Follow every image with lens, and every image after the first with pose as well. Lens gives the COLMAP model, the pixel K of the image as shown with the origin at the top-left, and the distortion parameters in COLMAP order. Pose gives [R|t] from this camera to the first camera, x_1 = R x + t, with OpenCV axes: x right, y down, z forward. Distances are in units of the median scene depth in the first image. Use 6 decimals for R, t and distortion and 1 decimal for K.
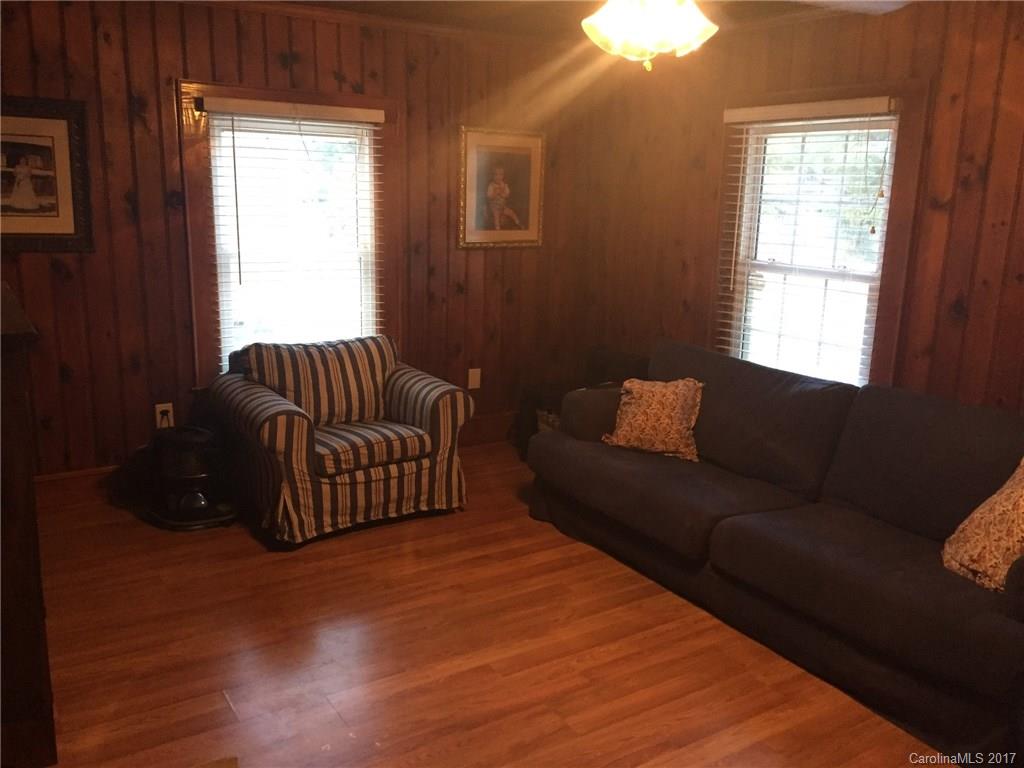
lens RADIAL K [[880.9, 0, 513.8], [0, 880.9, 382.4], [0, 0, 1]] dist [0.059068, -0.074844]
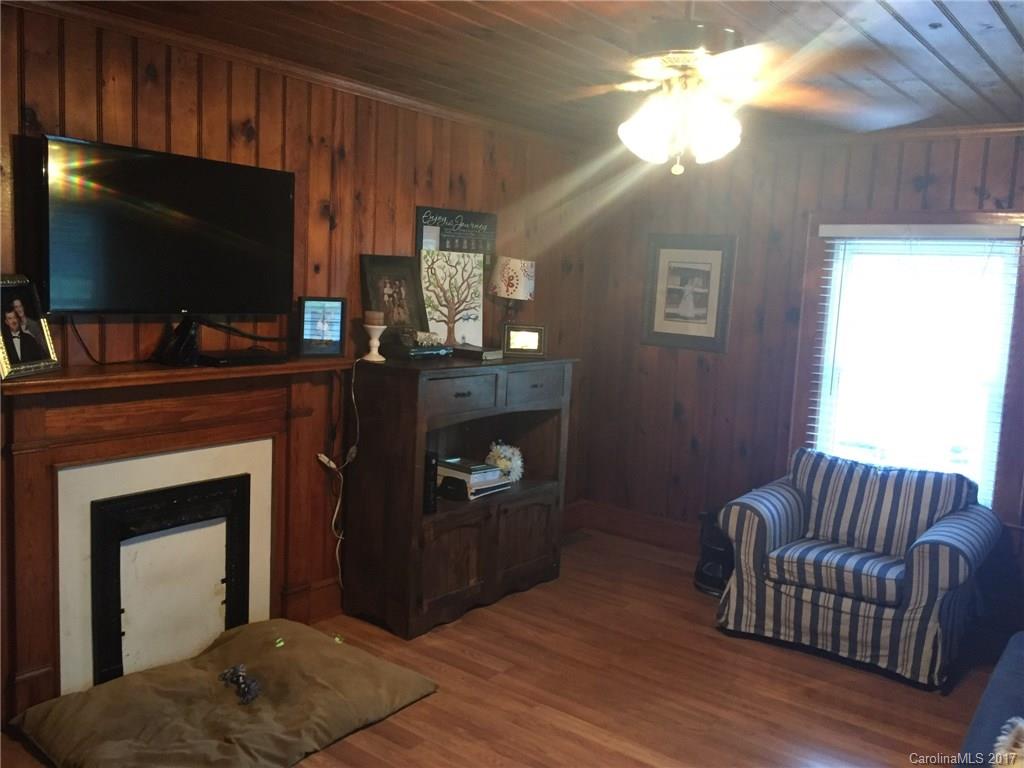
lens RADIAL K [[880.9, 0, 511.9], [0, 880.9, 388.4], [0, 0, 1]] dist [0.059068, -0.074844]
pose [[0.333768, 0.106337, -0.936638, 0.603668], [-0.244643, 0.969343, 0.022872, -0.055637], [0.910356, 0.221508, 0.349550, 0.316293]]
